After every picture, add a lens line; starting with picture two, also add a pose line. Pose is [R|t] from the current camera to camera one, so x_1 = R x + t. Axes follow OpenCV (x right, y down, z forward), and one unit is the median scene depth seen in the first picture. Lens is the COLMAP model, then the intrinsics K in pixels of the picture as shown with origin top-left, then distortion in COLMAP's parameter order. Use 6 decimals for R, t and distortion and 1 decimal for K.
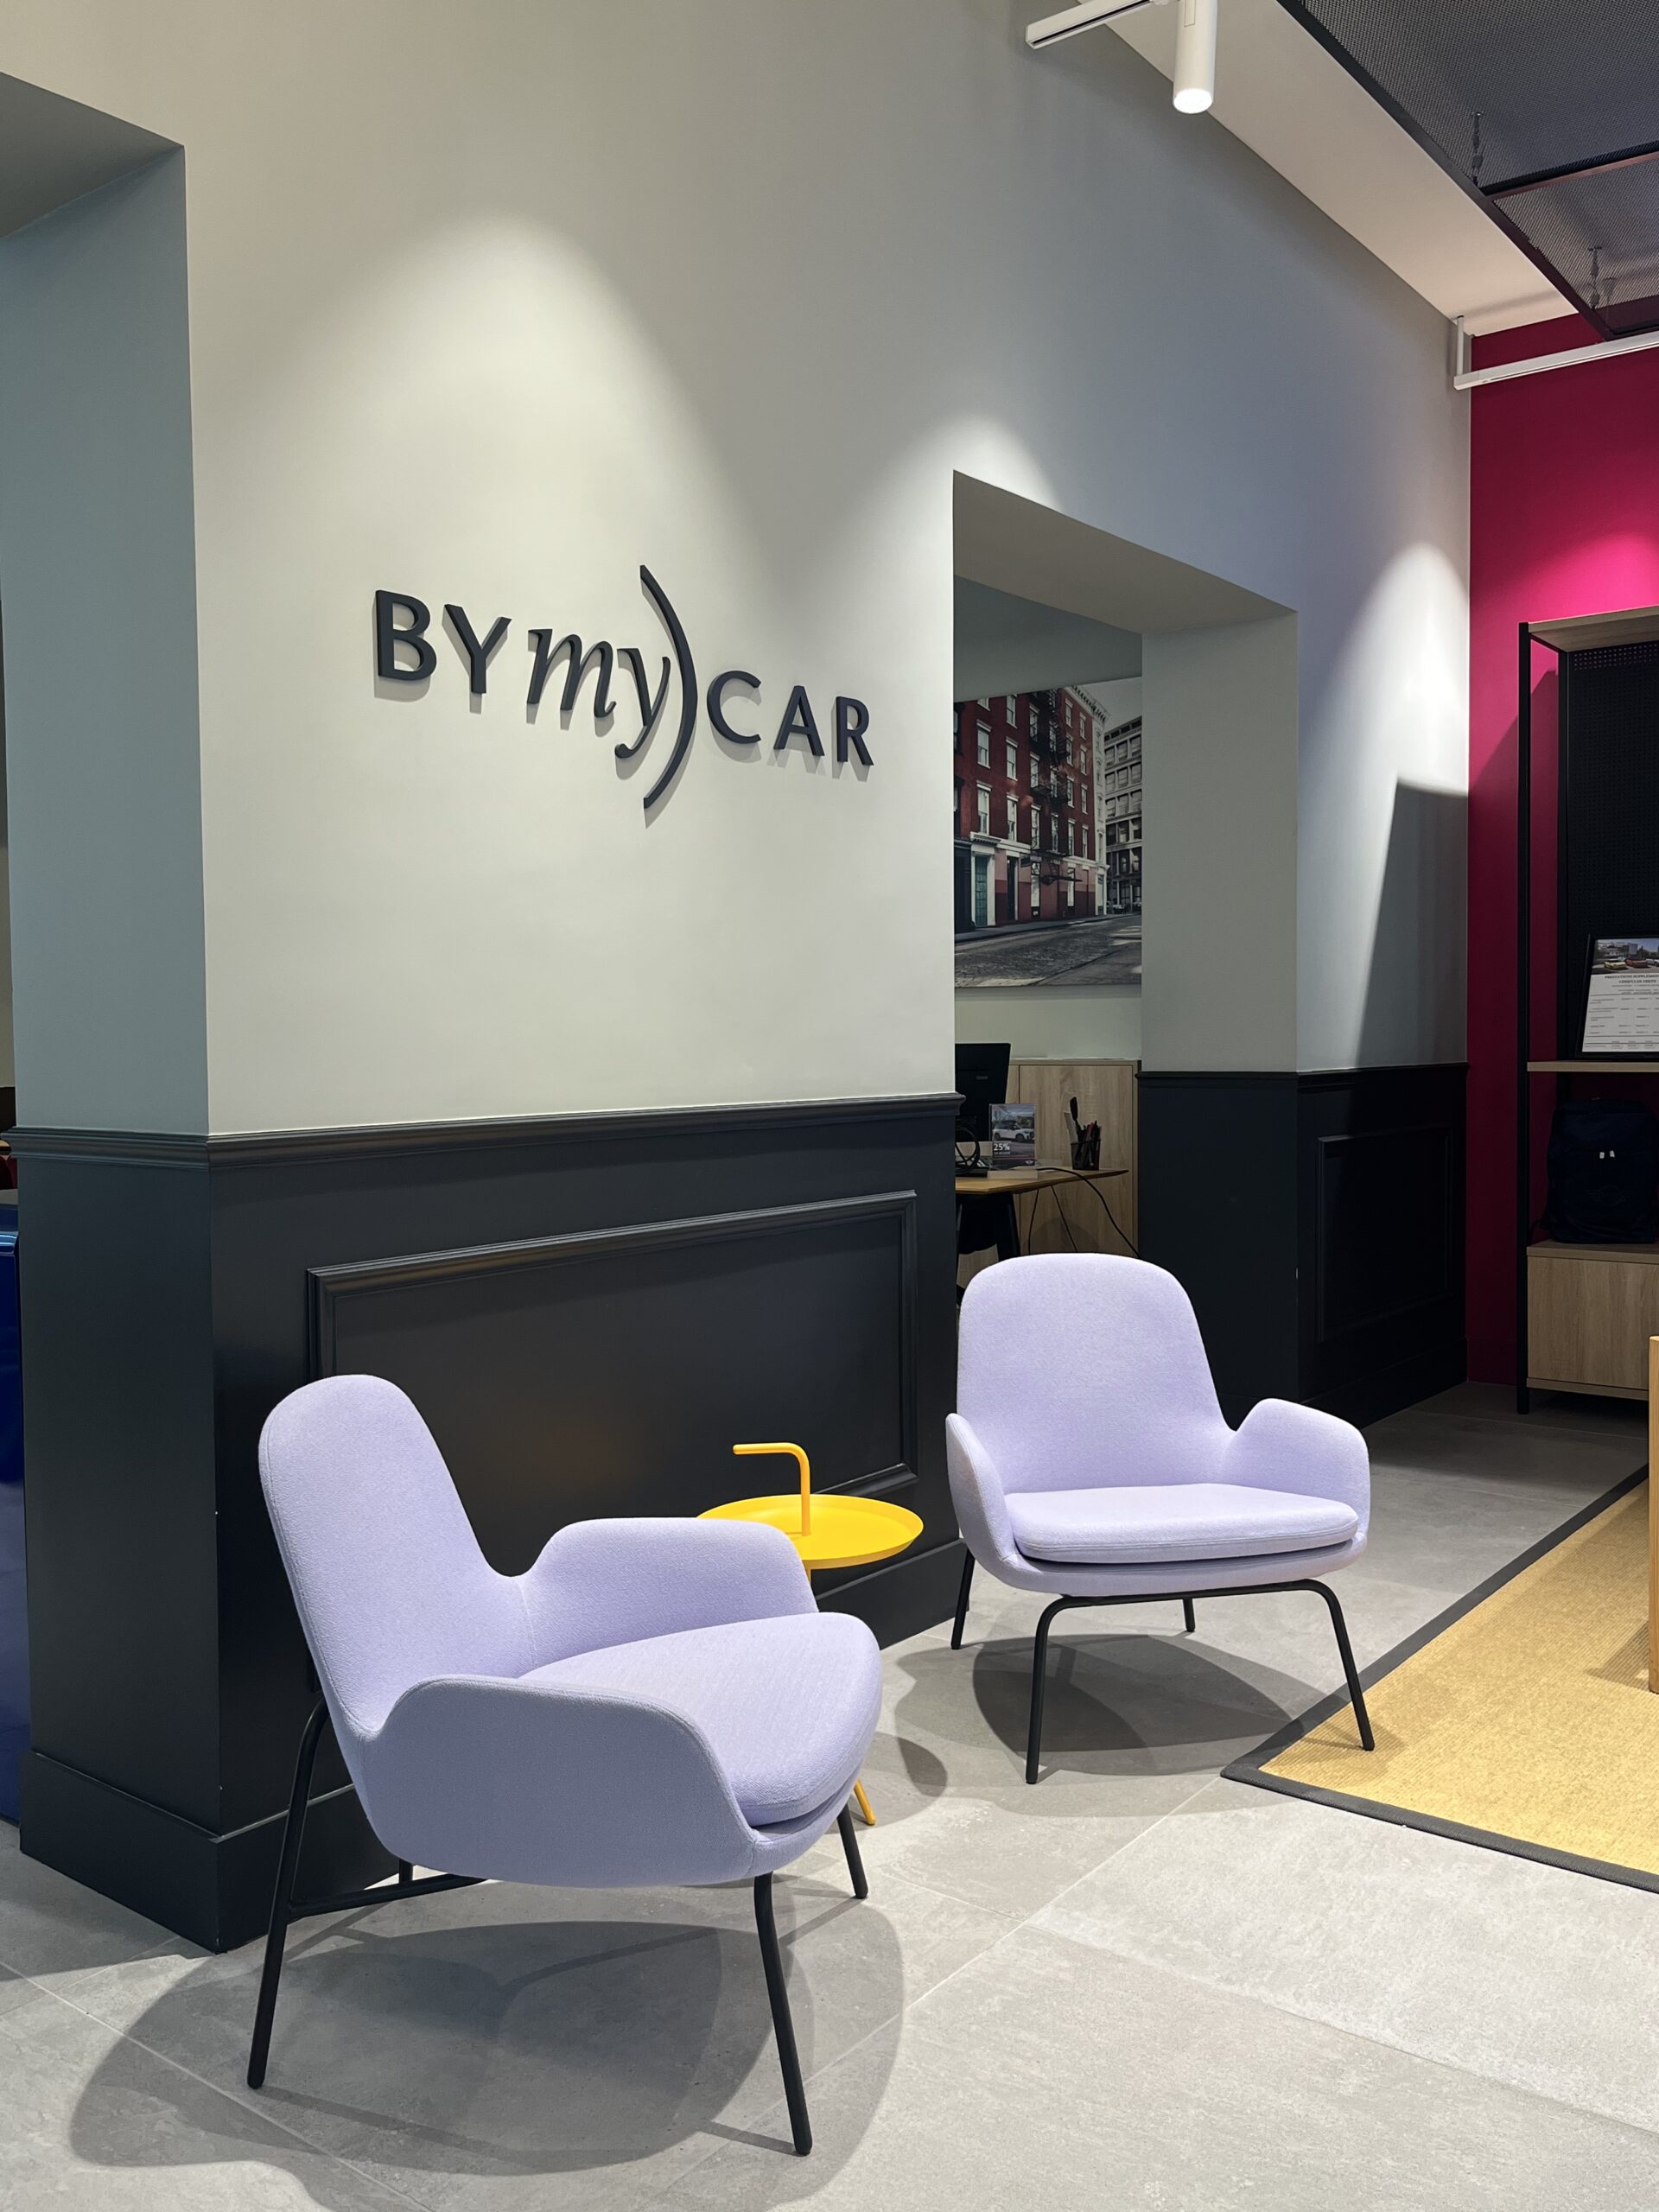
lens RADIAL K [[1846.9, 0, 830.9], [0, 1846.9, 1103.7], [0, 0, 1]] dist [0.051495, -0.042428]
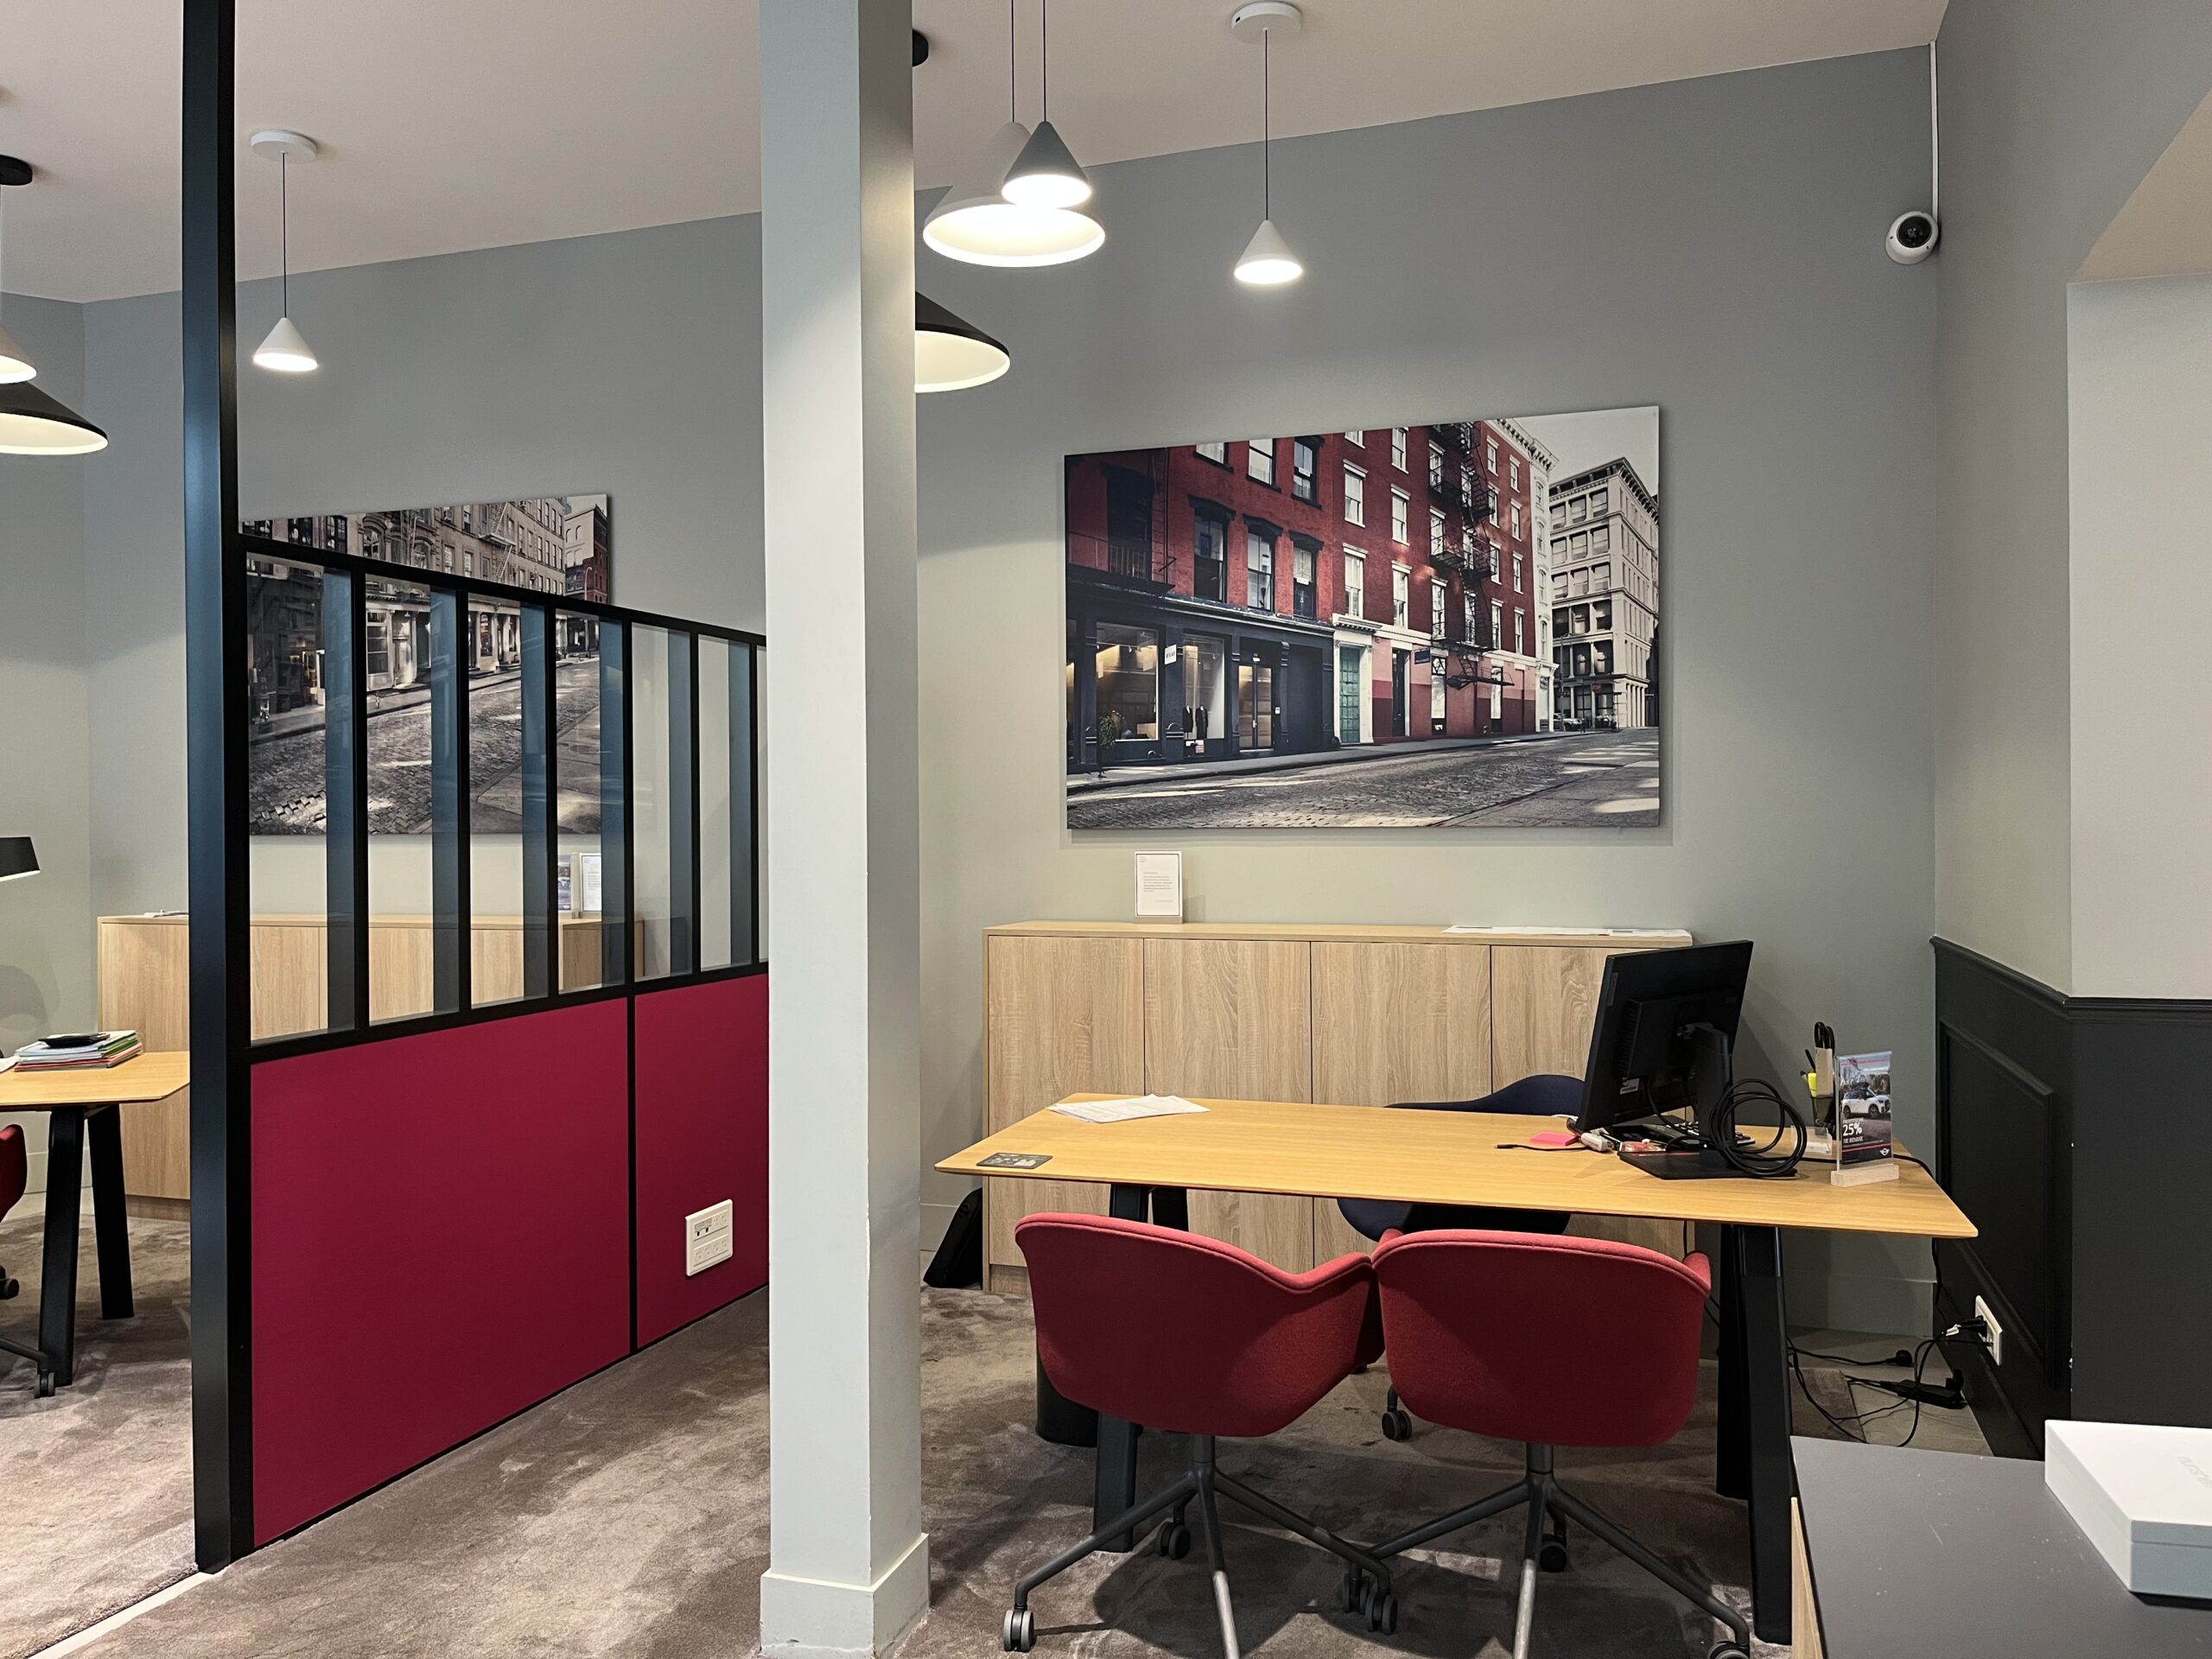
lens RADIAL K [[1671.4, 0, 1108.0], [0, 1671.4, 829.1], [0, 0, 1]] dist [0.035914, -0.045071]
pose [[0.947448, 0.001182, 0.319907, -0.299853], [0.011412, 0.999232, -0.037492, -0.053968], [-0.319706, 0.039172, 0.946707, 0.568458]]
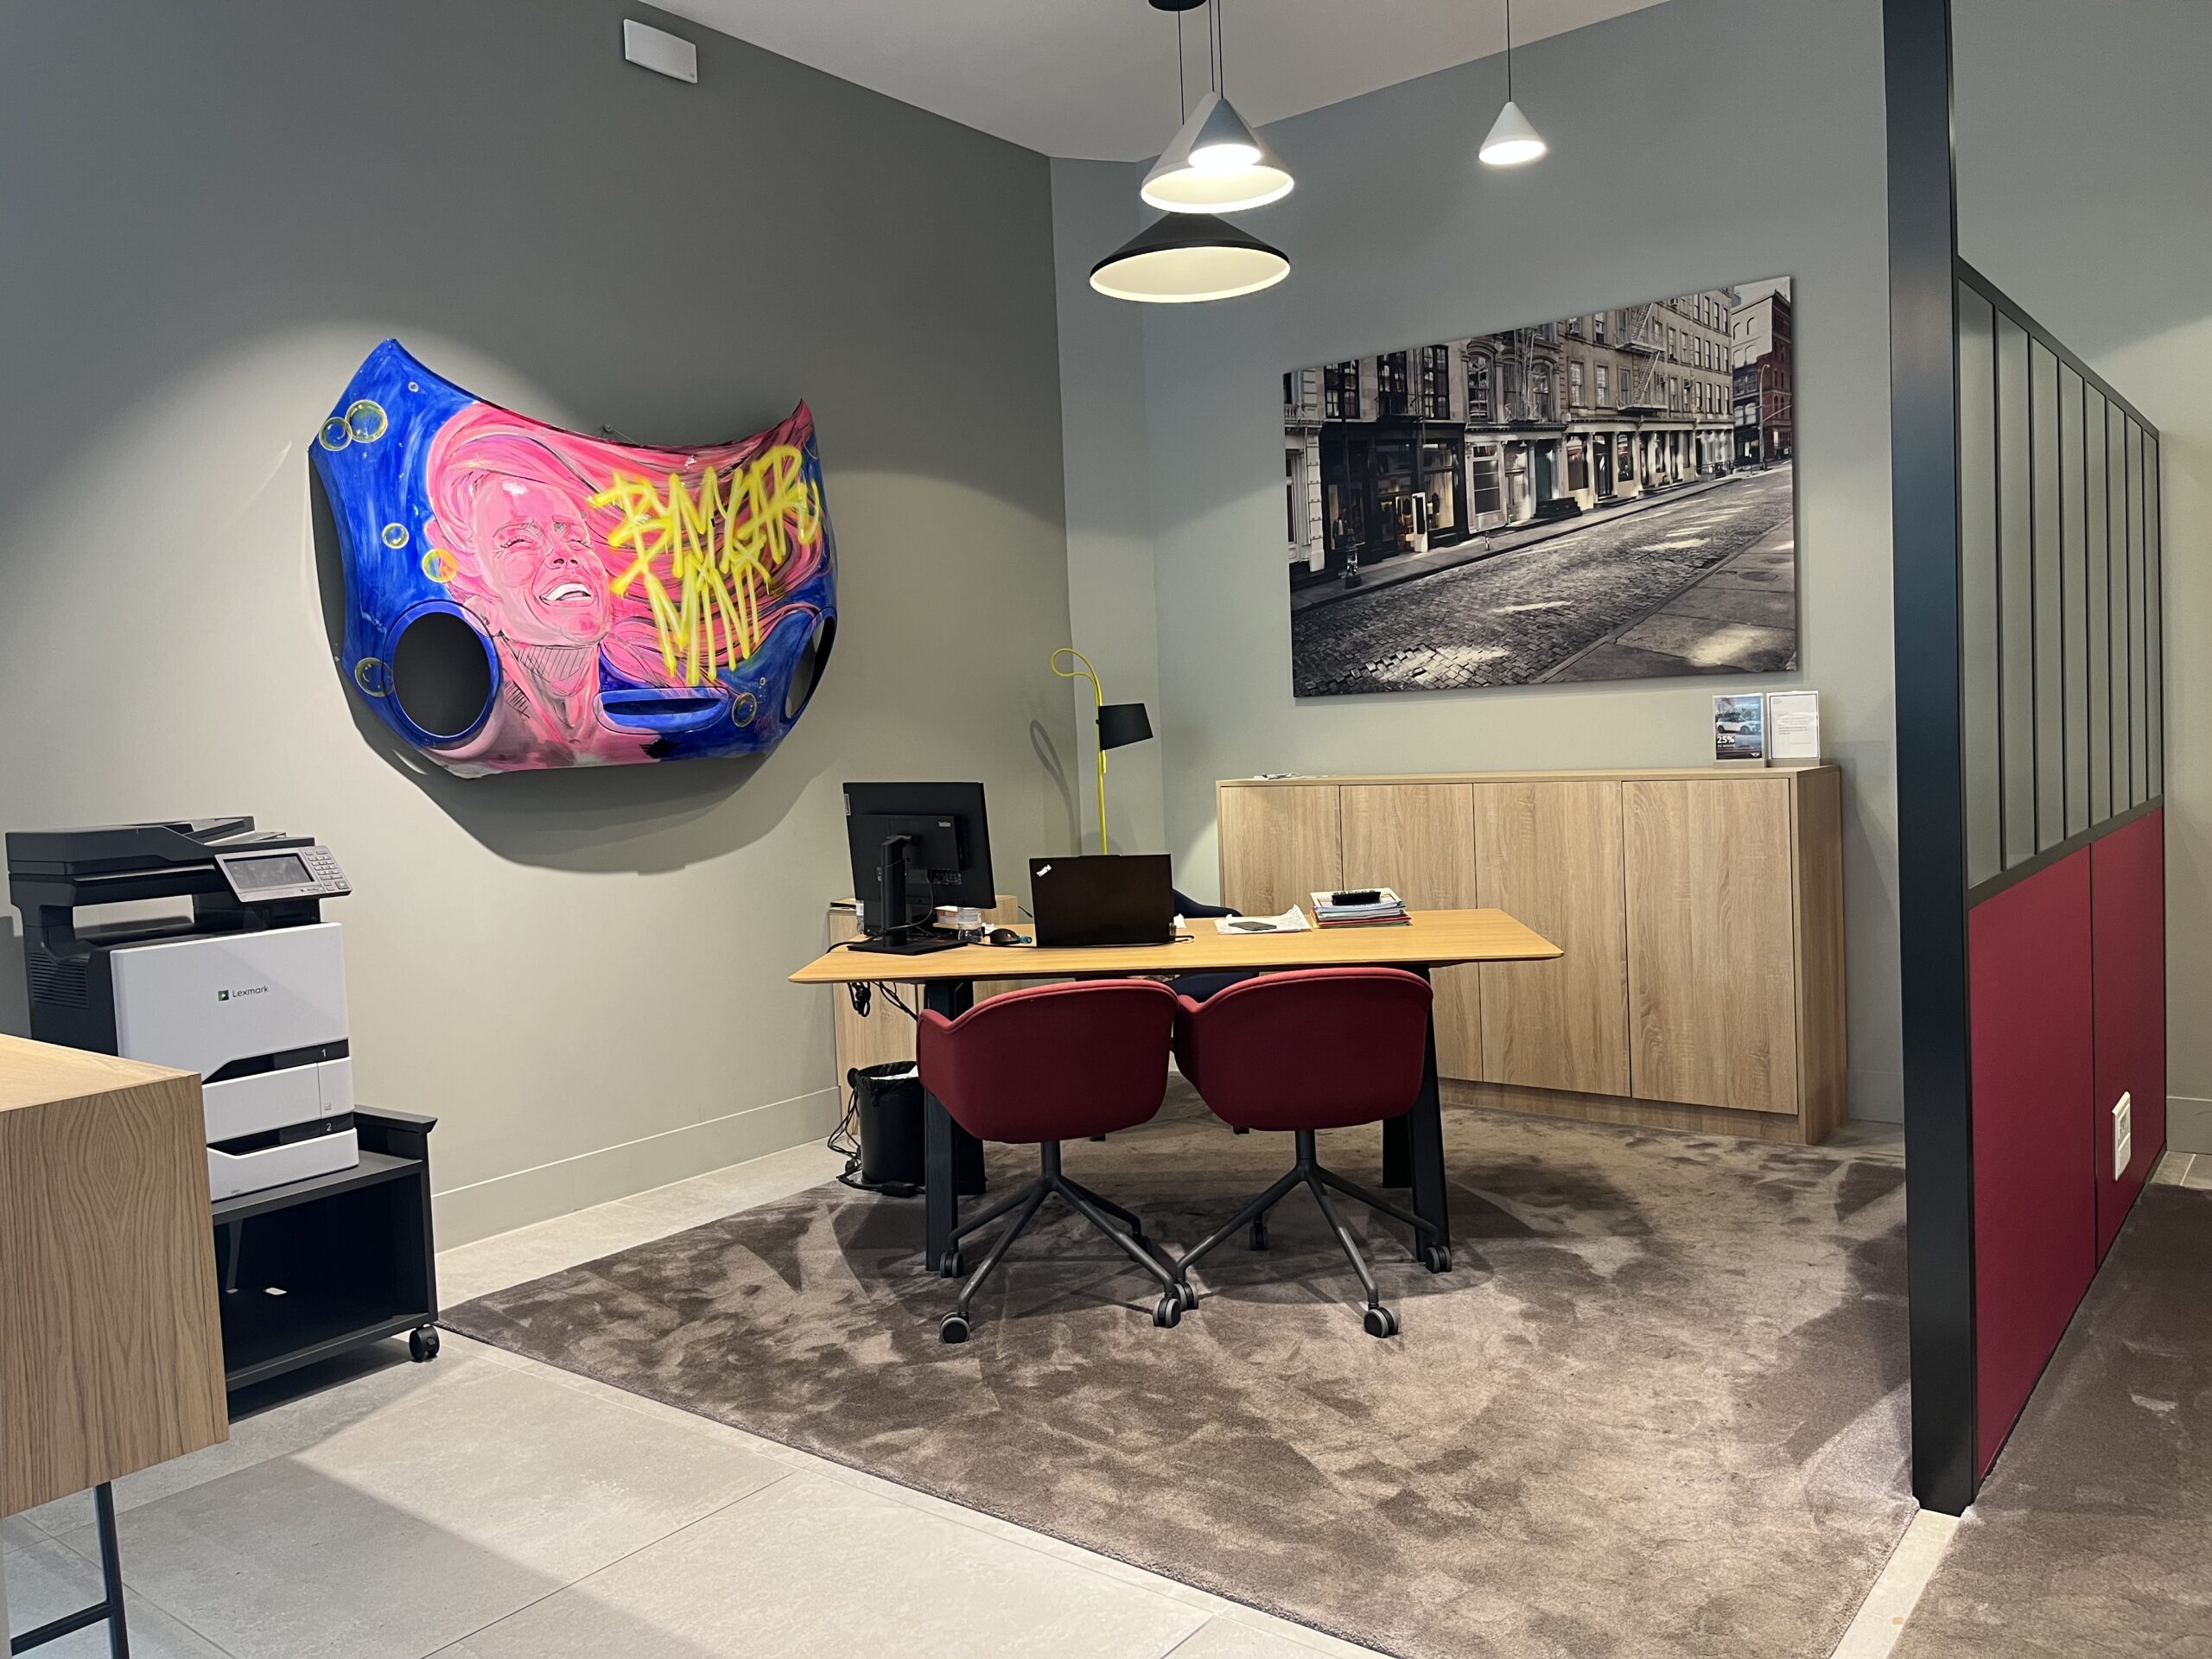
lens RADIAL K [[1671.4, 0, 1109.1], [0, 1671.4, 820.9], [0, 0, 1]] dist [0.035914, -0.045071]
pose [[0.999322, -0.033495, -0.015282, -0.629170], [0.033759, 0.999279, 0.017347, -0.040212], [0.014690, -0.017851, 0.999733, 0.737775]]
